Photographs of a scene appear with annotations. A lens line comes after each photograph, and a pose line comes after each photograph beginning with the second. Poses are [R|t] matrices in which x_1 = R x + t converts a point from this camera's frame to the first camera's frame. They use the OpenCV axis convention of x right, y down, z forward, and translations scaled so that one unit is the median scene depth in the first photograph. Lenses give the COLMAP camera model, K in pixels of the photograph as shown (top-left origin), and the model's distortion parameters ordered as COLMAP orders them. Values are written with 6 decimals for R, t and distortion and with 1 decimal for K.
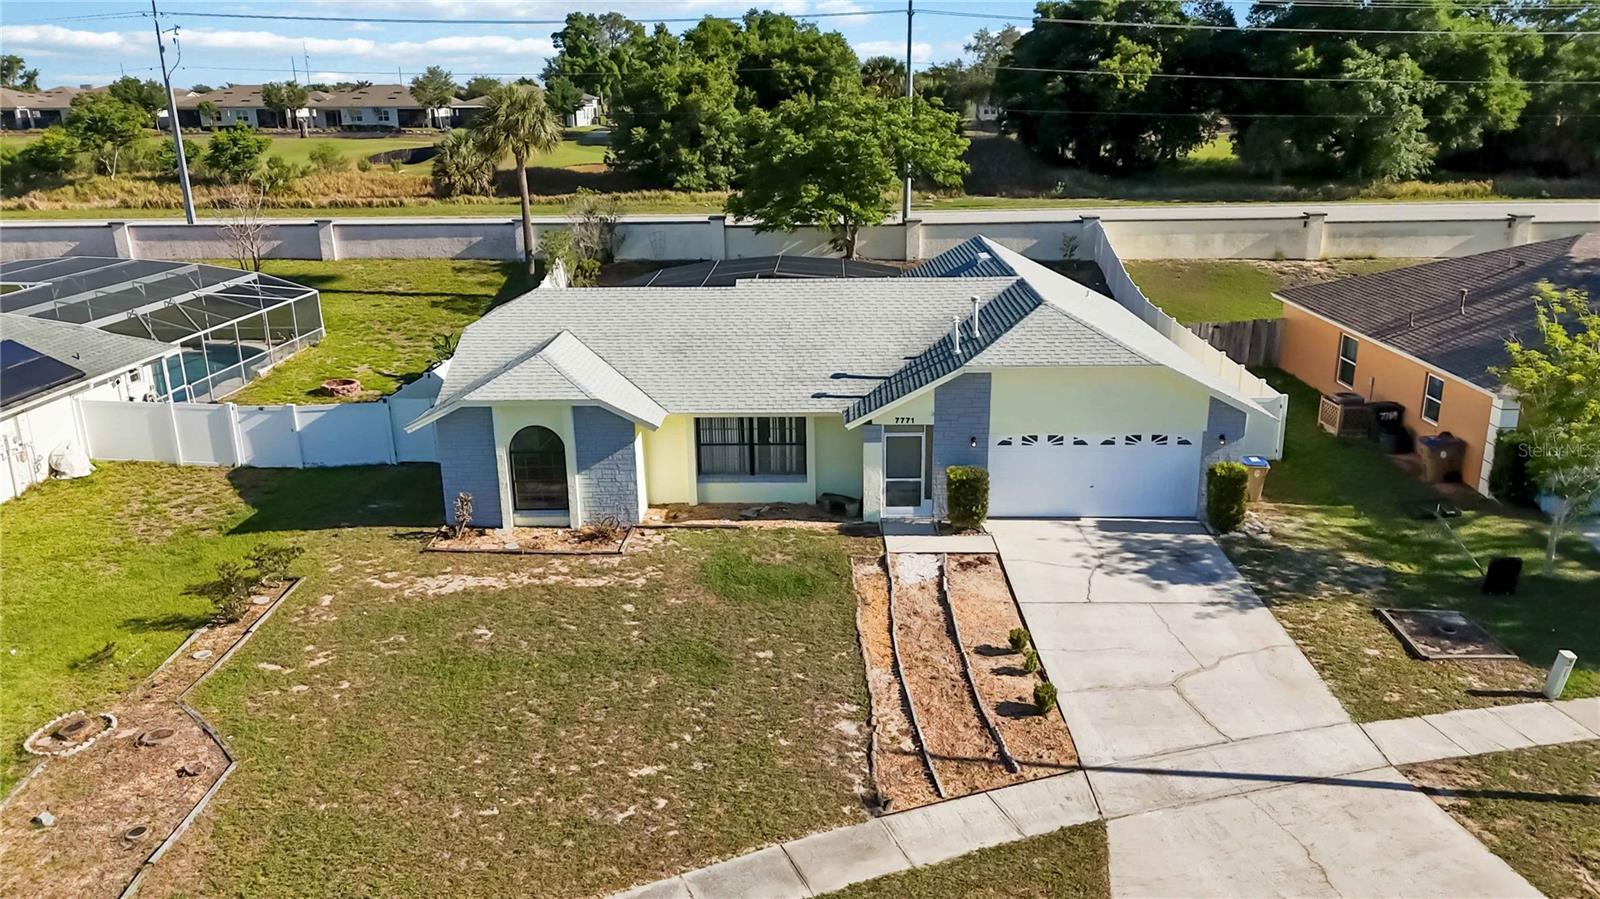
lens RADIAL K [[1171.0, 0, 805.1], [0, 1171.0, 448.4], [0, 0, 1]] dist [0.080098, -0.090344]
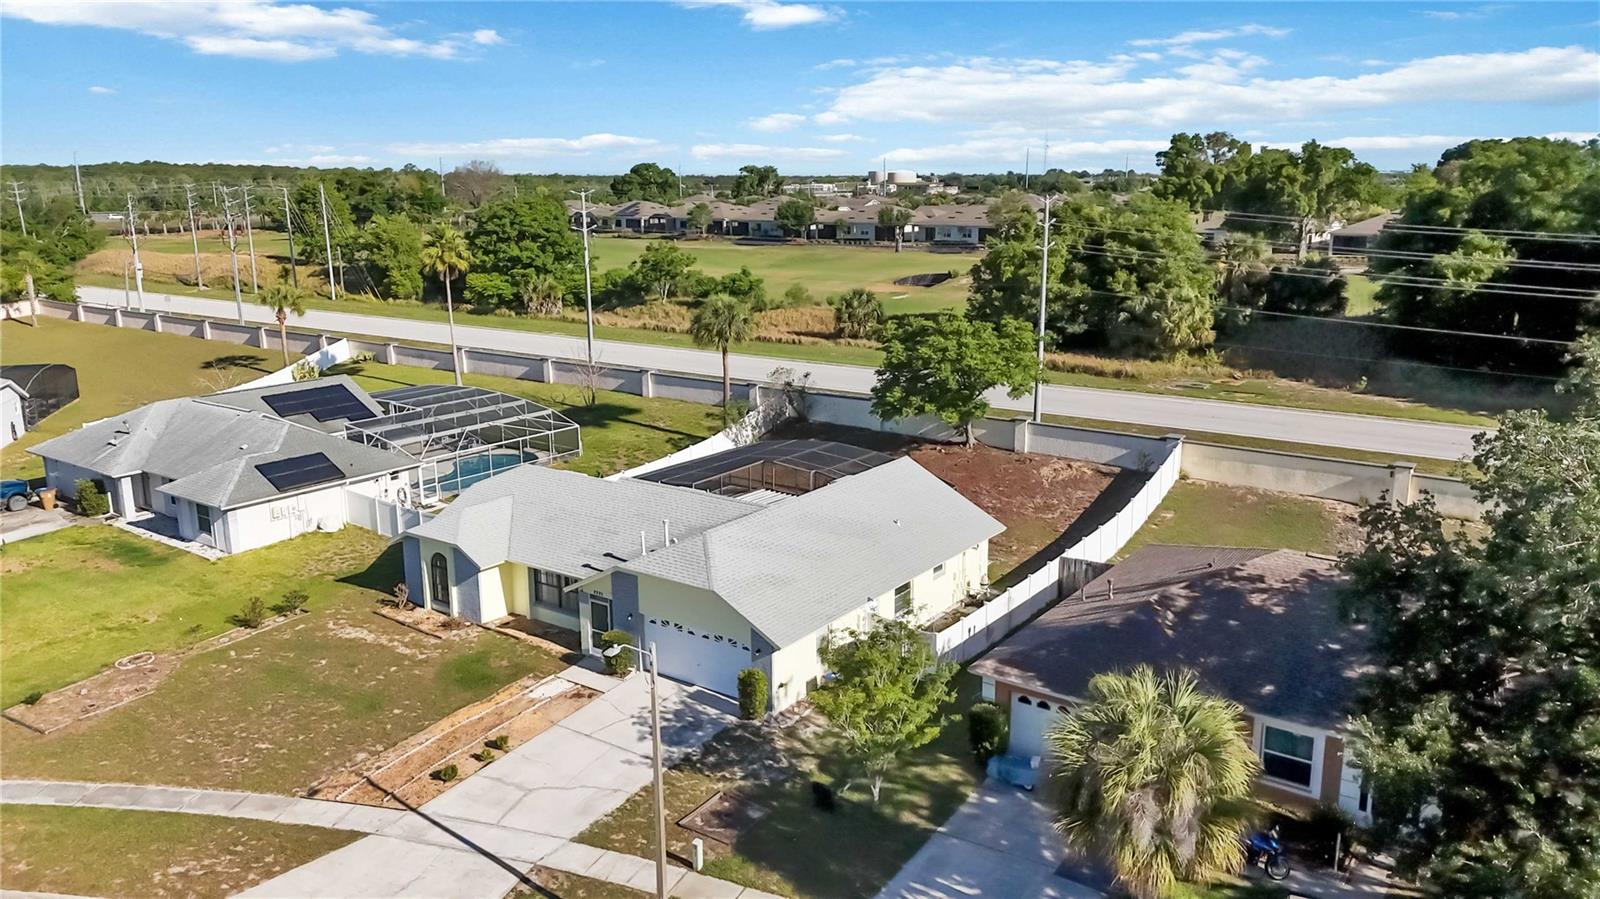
lens RADIAL K [[1171.0, 0, 805.1], [0, 1171.0, 448.4], [0, 0, 1]] dist [0.080098, -0.090344]
pose [[0.827310, 0.135904, -0.545058, 1.066554], [-0.168691, 0.985615, -0.010293, -0.228918], [0.535818, 0.100462, 0.838335, -0.154025]]
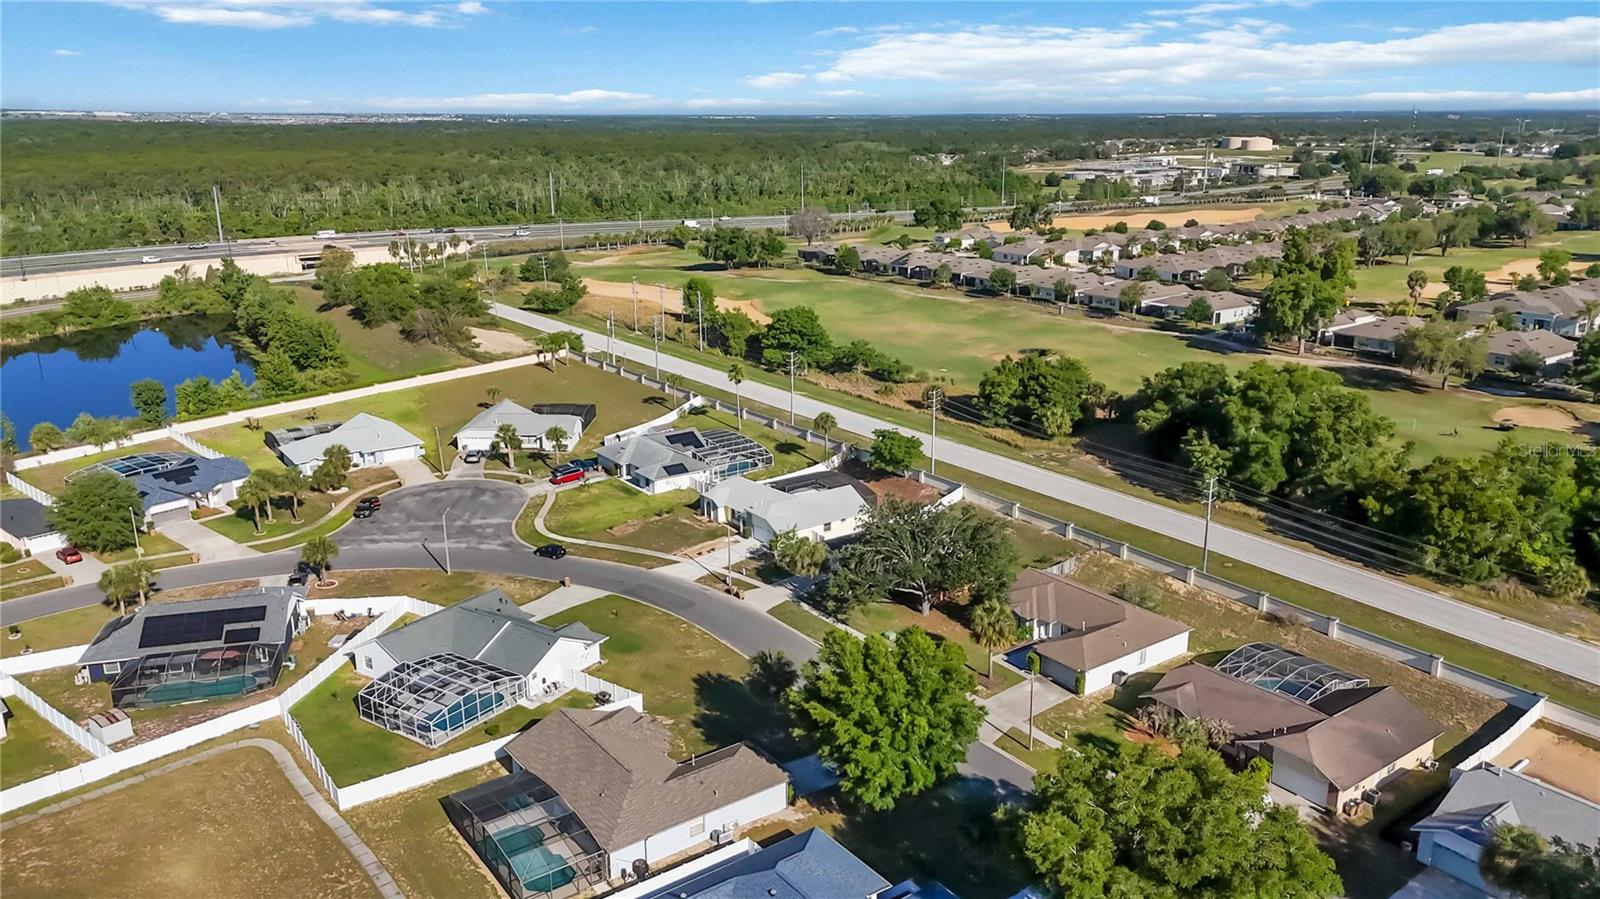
lens RADIAL K [[1171.0, 0, 805.1], [0, 1171.0, 448.4], [0, 0, 1]] dist [0.080098, -0.090344]
pose [[0.616275, 0.227688, -0.753898, 4.334032], [-0.233589, 0.967063, 0.101119, -0.957868], [0.752091, 0.113785, 0.649163, -2.442517]]
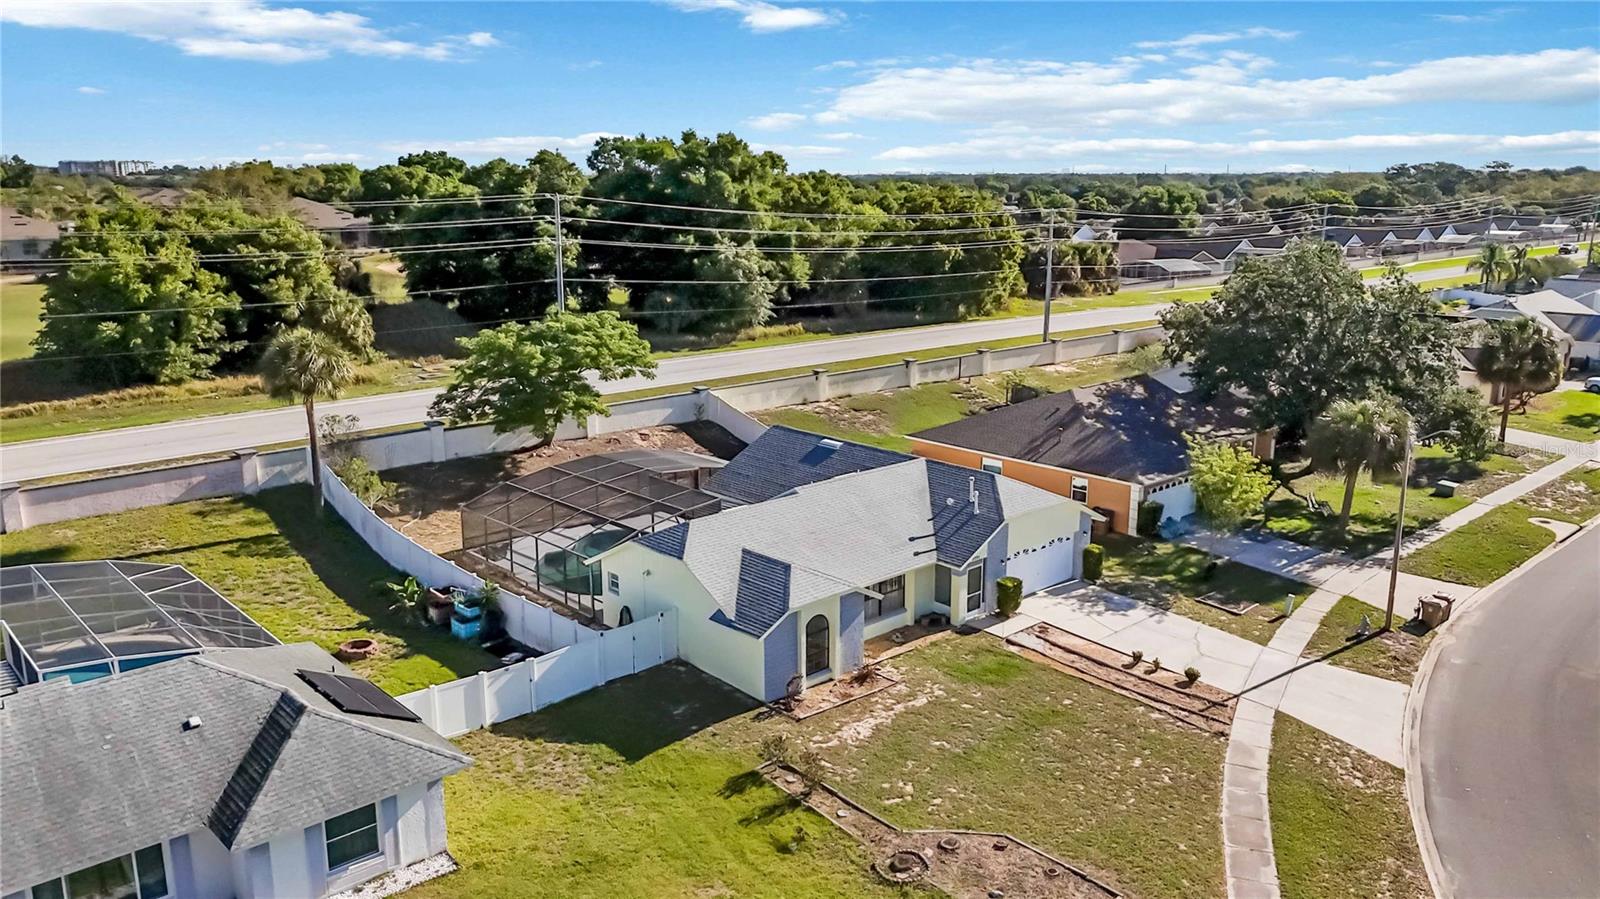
lens RADIAL K [[1171.0, 0, 805.1], [0, 1171.0, 448.4], [0, 0, 1]] dist [0.080098, -0.090344]
pose [[0.712886, -0.143794, 0.686380, -1.149902], [0.192245, 0.981329, 0.005916, -0.222243], [-0.674415, 0.127736, 0.727219, -0.063573]]
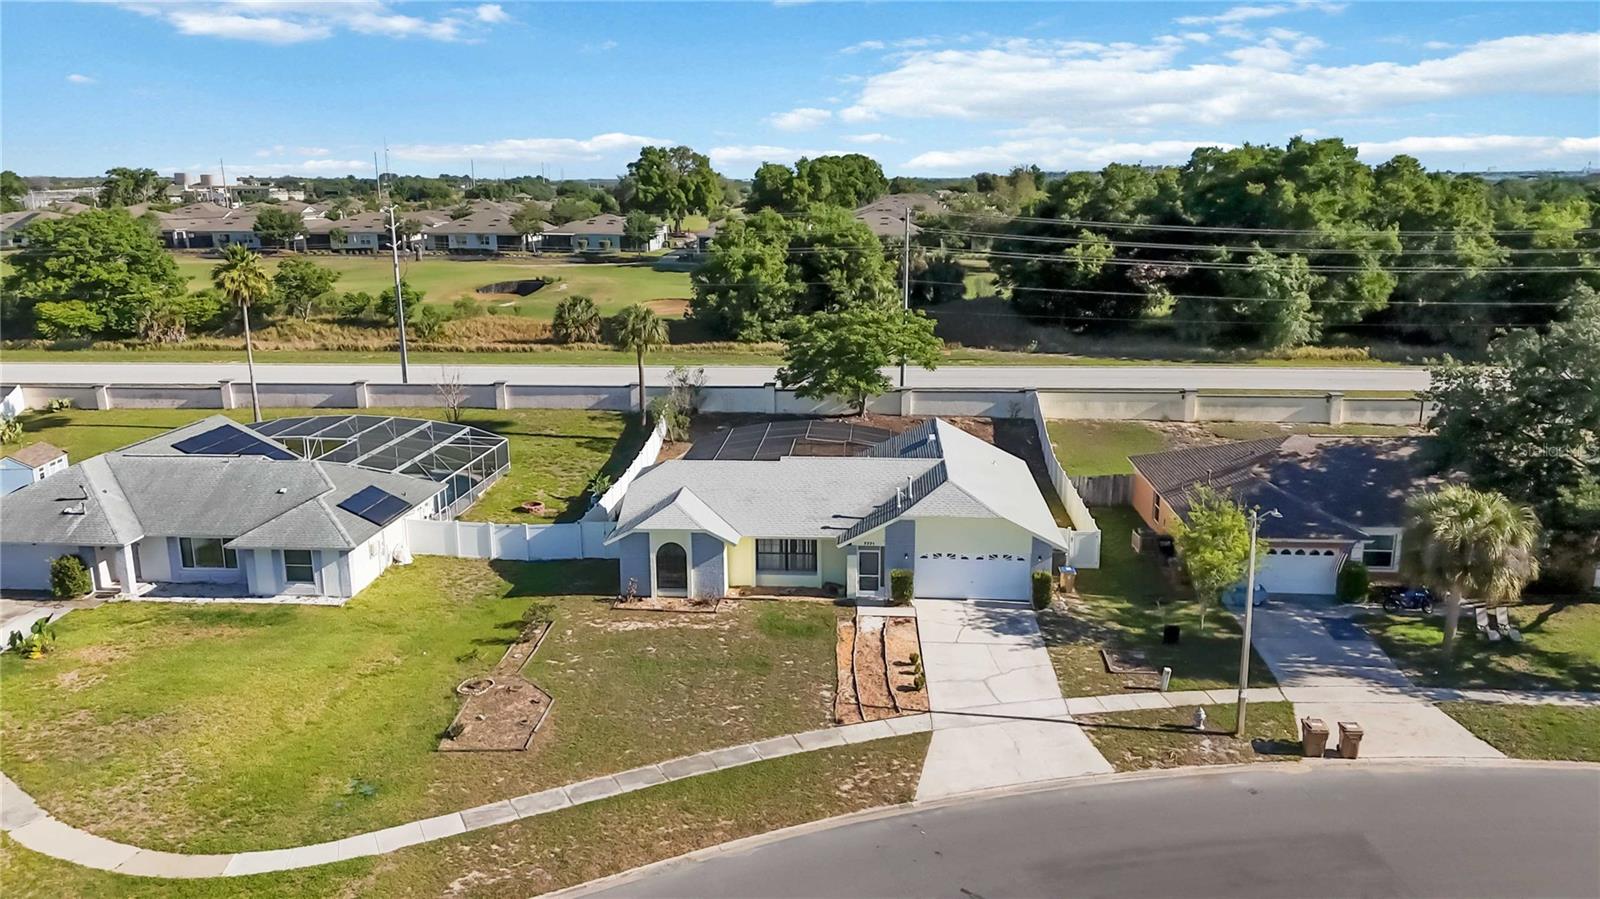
lens RADIAL K [[1166.7, 0, 805.4], [0, 1166.7, 451.0], [0, 0, 1]] dist [0.094017, -0.109812]
pose [[0.999043, 0.018120, -0.039819, 0.052475], [-0.020646, 0.997737, -0.063984, -0.048050], [0.038569, 0.064745, 0.997156, -0.814471]]
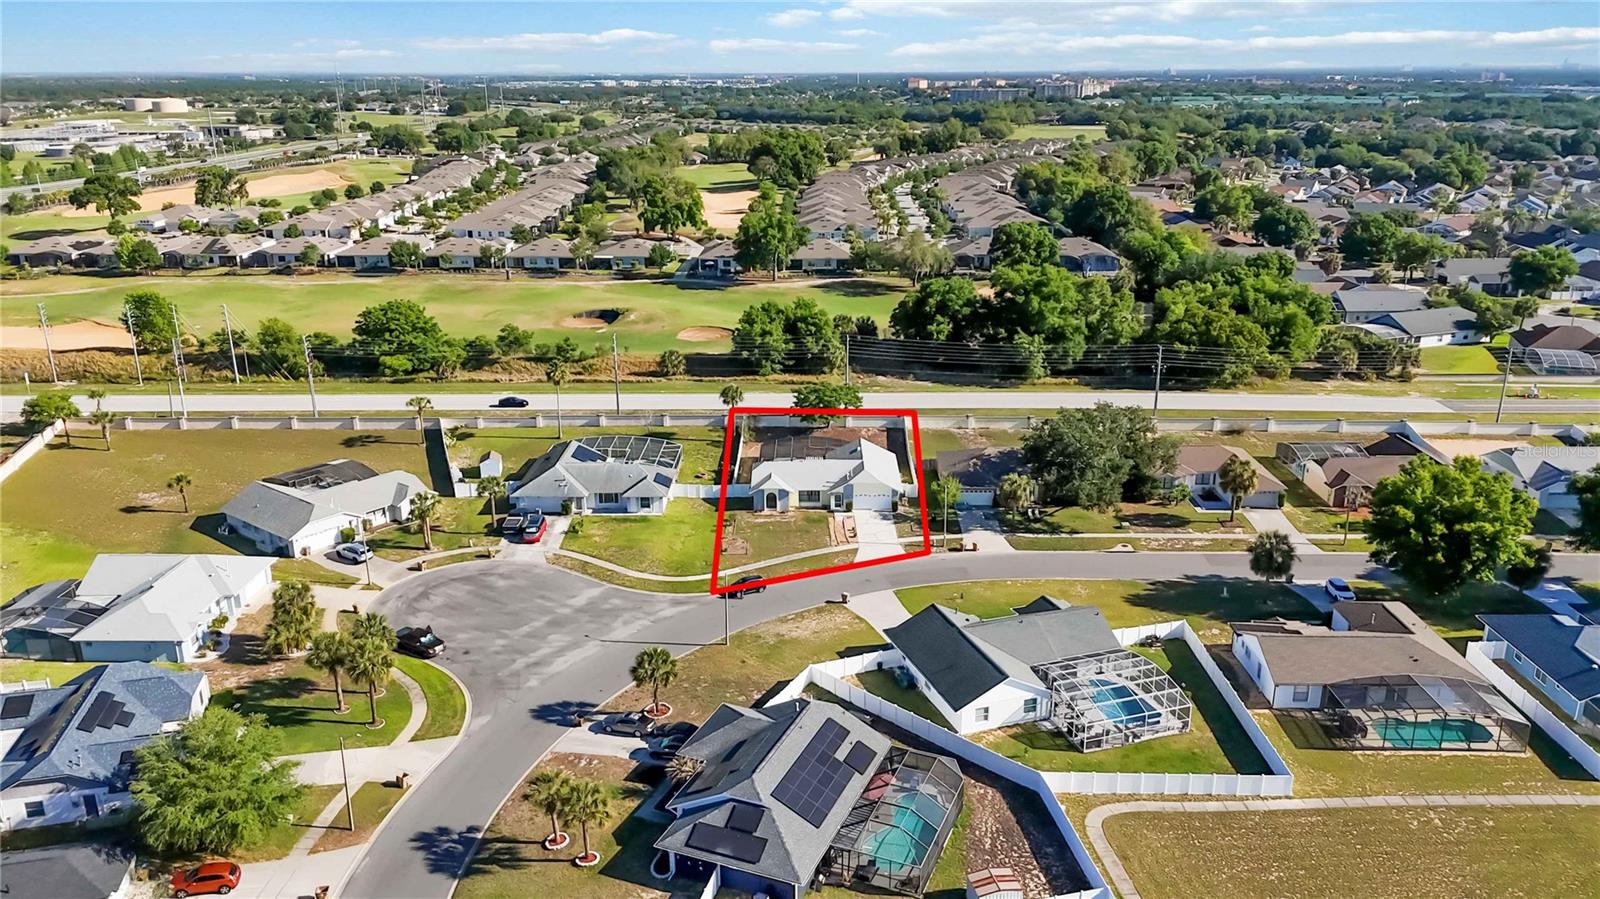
lens RADIAL K [[1171.0, 0, 805.1], [0, 1171.0, 448.4], [0, 0, 1]] dist [0.080098, -0.090344]
pose [[0.999825, 0.004242, 0.018193, -0.164349], [-0.004561, 0.999836, 0.017516, -0.309715], [-0.018116, -0.017596, 0.999681, -4.301625]]
